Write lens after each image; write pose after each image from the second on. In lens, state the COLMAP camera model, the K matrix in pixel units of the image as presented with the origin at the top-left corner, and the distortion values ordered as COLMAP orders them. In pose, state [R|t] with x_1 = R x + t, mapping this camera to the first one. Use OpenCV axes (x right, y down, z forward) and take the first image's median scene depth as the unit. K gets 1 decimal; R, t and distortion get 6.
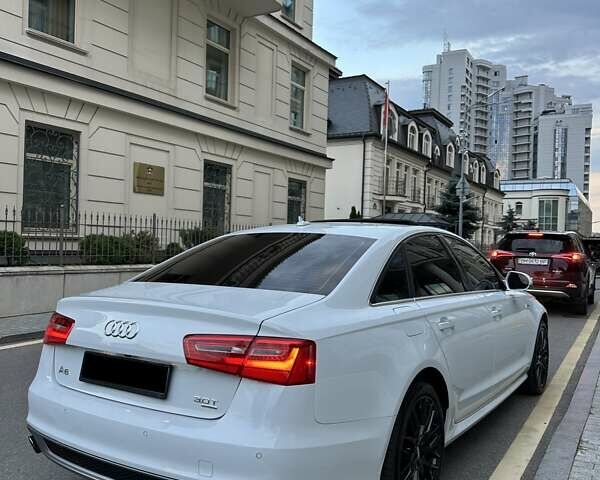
lens RADIAL K [[565.0, 0, 283.8], [0, 565.0, 237.1], [0, 0, 1]] dist [0.166423, -0.294041]
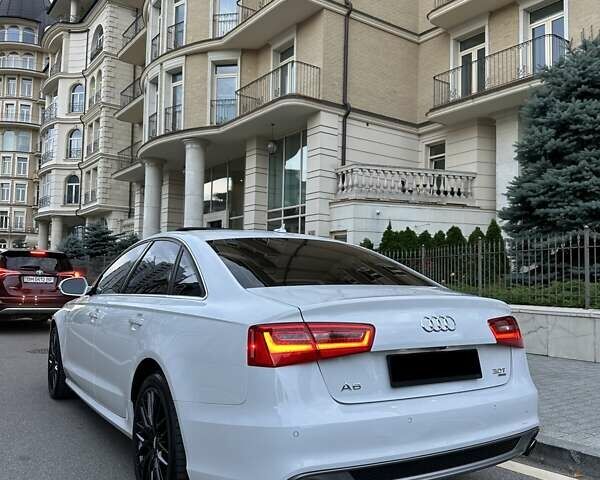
lens RADIAL K [[565.0, 0, 283.8], [0, 565.0, 237.1], [0, 0, 1]] dist [0.166423, -0.294041]
pose [[0.400831, 0.052937, 0.914621, -1.123084], [-0.012183, 0.998549, -0.052456, 0.055366], [-0.916071, 0.009883, 0.400894, 0.709469]]
